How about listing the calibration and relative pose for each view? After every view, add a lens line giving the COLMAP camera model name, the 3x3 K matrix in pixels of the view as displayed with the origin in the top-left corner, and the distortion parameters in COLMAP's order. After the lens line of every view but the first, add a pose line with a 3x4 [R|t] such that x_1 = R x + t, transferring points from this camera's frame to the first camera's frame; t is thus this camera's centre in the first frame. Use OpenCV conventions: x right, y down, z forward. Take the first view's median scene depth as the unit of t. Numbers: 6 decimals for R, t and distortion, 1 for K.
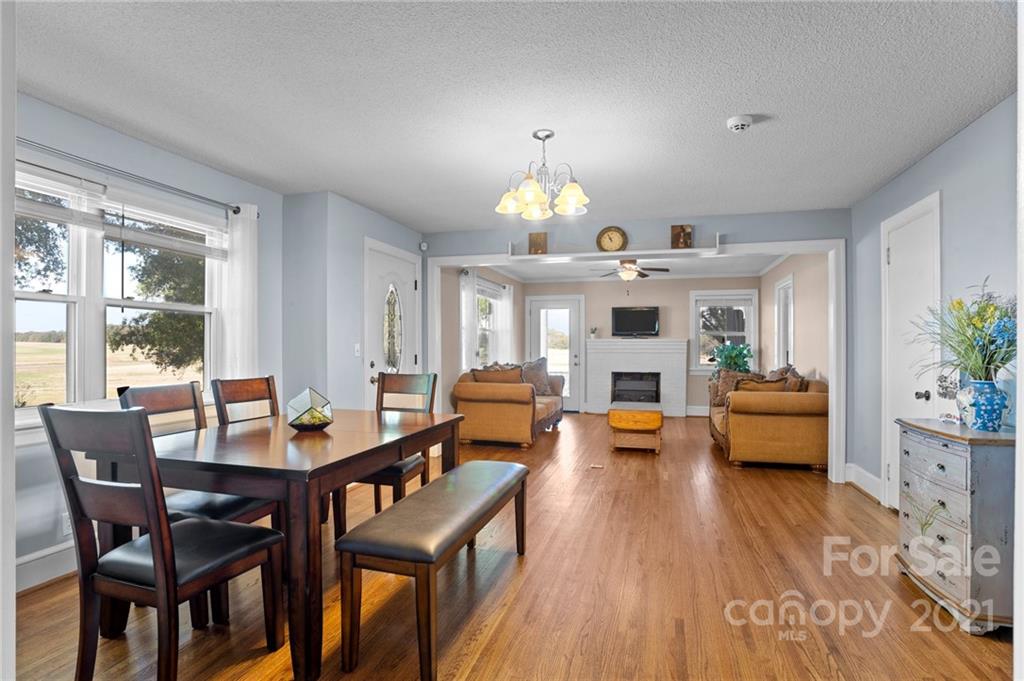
lens RADIAL K [[639.5, 0, 492.2], [0, 639.5, 343.6], [0, 0, 1]] dist [-0.003007, 0.000277]
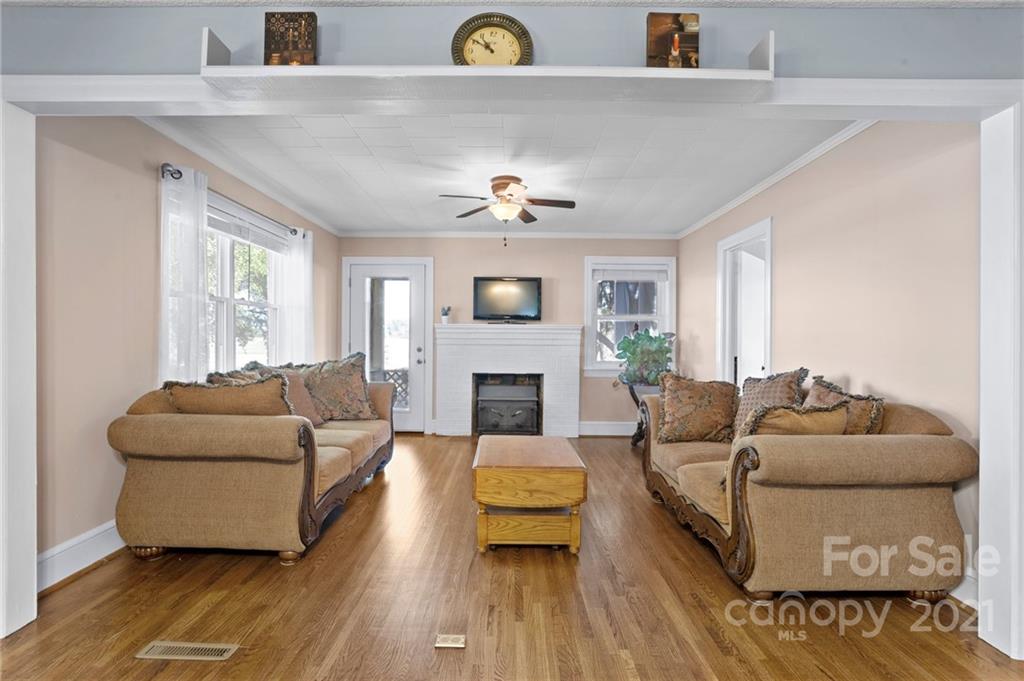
lens RADIAL K [[515.3, 0, 504.9], [0, 515.3, 338.9], [0, 0, 1]] dist [-0.003419, -0.000138]
pose [[0.964425, 0.005815, 0.264294, 0.080642], [-0.007377, 0.999961, 0.004917, 0.005735], [-0.264255, -0.006691, 0.964430, 0.495221]]
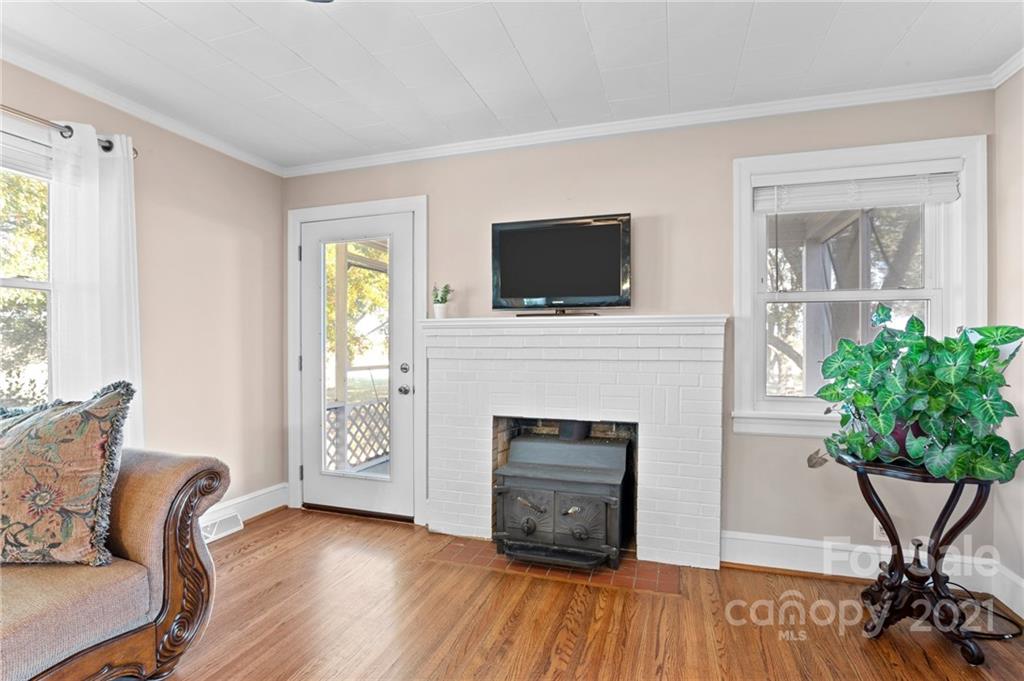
lens RADIAL K [[502.3, 0, 508.9], [0, 502.3, 349.3], [0, 0, 1]] dist [-0.021243, -0.000103]
pose [[0.999157, 0.000785, -0.041038, 0.216050], [-0.000335, 0.999940, 0.010963, 0.006456], [0.041044, -0.010940, 0.999097, 0.772603]]
